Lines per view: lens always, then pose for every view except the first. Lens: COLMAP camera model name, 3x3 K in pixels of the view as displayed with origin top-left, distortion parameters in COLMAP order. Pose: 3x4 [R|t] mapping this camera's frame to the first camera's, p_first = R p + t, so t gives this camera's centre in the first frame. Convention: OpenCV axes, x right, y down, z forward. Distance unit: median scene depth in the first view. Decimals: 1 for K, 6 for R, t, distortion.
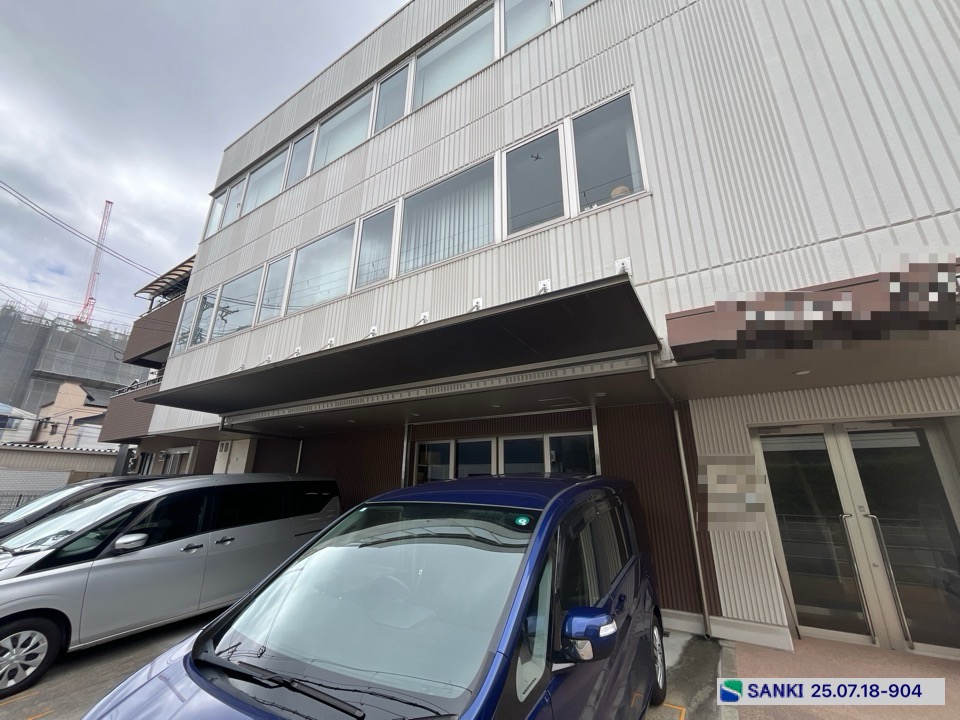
lens RADIAL K [[390.0, 0, 476.8], [0, 390.0, 360.5], [0, 0, 1]] dist [-0.002248, -0.000016]
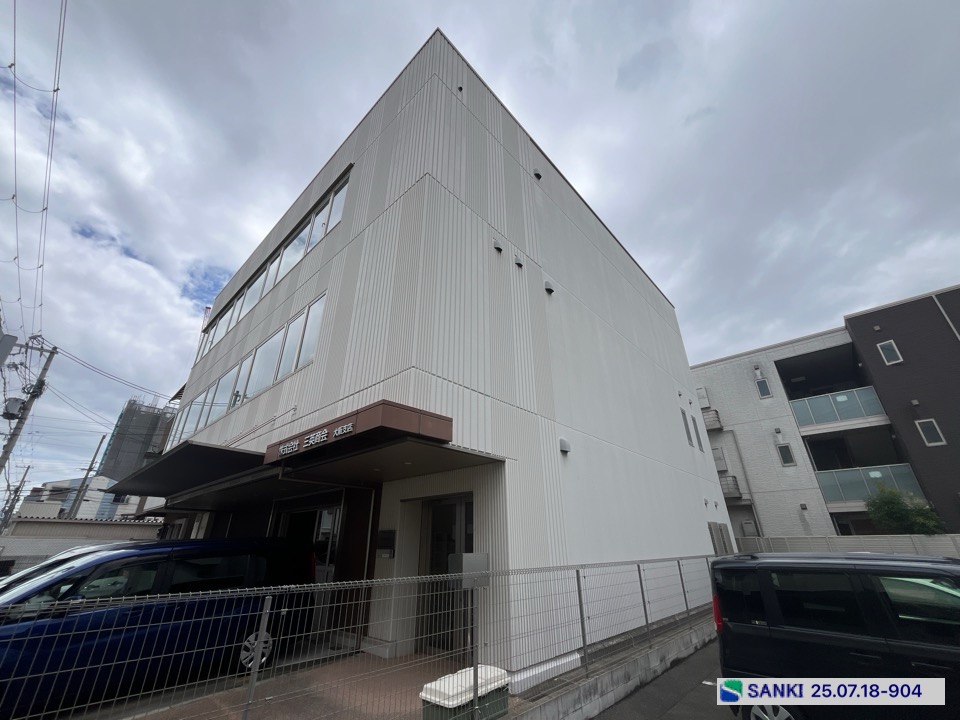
lens RADIAL K [[390.0, 0, 476.8], [0, 390.0, 360.5], [0, 0, 1]] dist [-0.002248, -0.000016]
pose [[0.980784, -0.097816, -0.168802, 0.596556], [0.074614, 0.987518, -0.138715, -0.061141], [0.180263, 0.123454, 0.975840, -0.215351]]
